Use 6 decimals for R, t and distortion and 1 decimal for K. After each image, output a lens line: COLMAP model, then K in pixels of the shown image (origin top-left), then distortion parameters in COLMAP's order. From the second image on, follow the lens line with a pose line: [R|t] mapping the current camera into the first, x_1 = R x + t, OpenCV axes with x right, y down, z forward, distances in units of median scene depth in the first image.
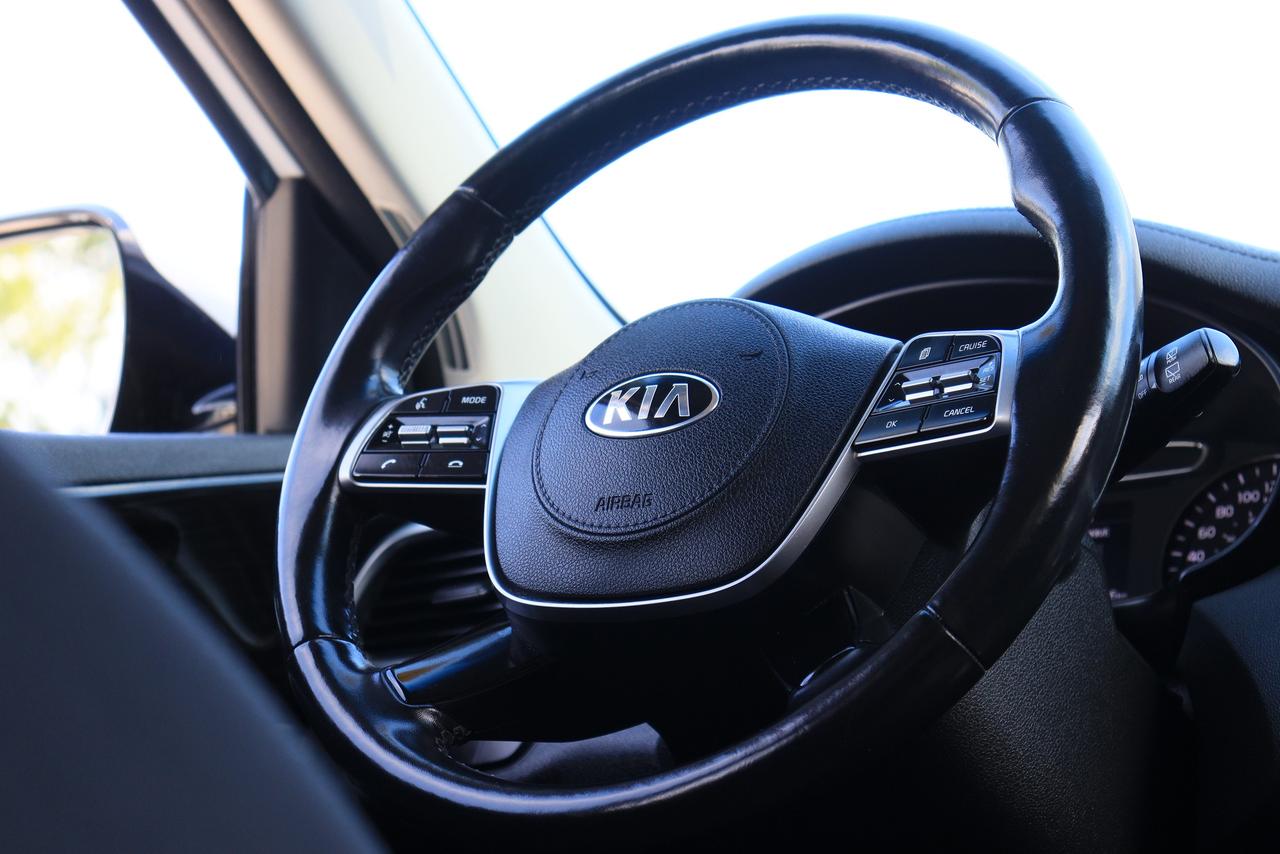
lens RADIAL K [[3139.9, 0, 631.7], [0, 3139.9, 430.1], [0, 0, 1]] dist [0.596279, 0.000000]
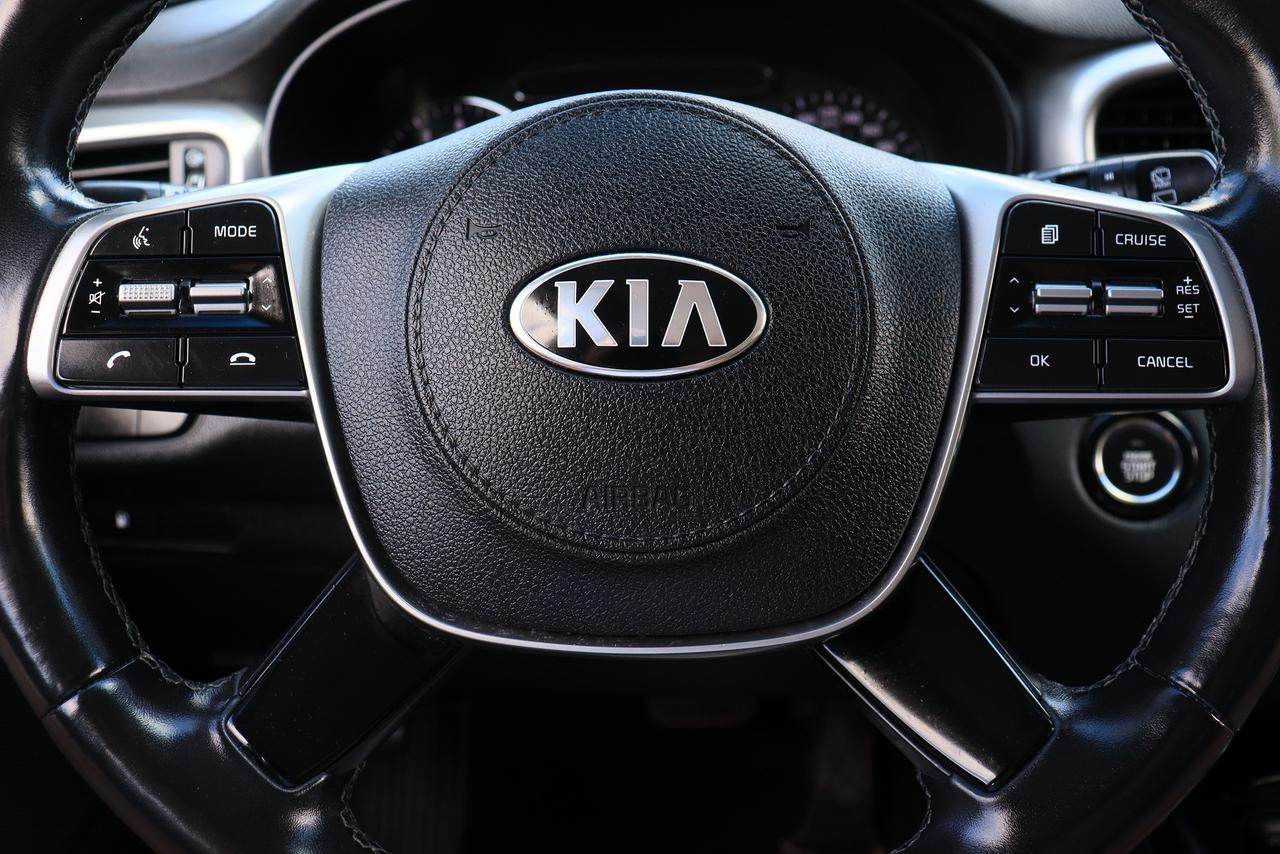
lens RADIAL K [[1150.4, 0, 637.4], [0, 1150.4, 422.5], [0, 0, 1]] dist [-0.111906, 0.021155]
pose [[0.835073, -0.212627, 0.507388, -0.107579], [-0.076439, 0.868500, 0.489760, -0.094830], [-0.544802, -0.447770, 0.709008, 0.791510]]
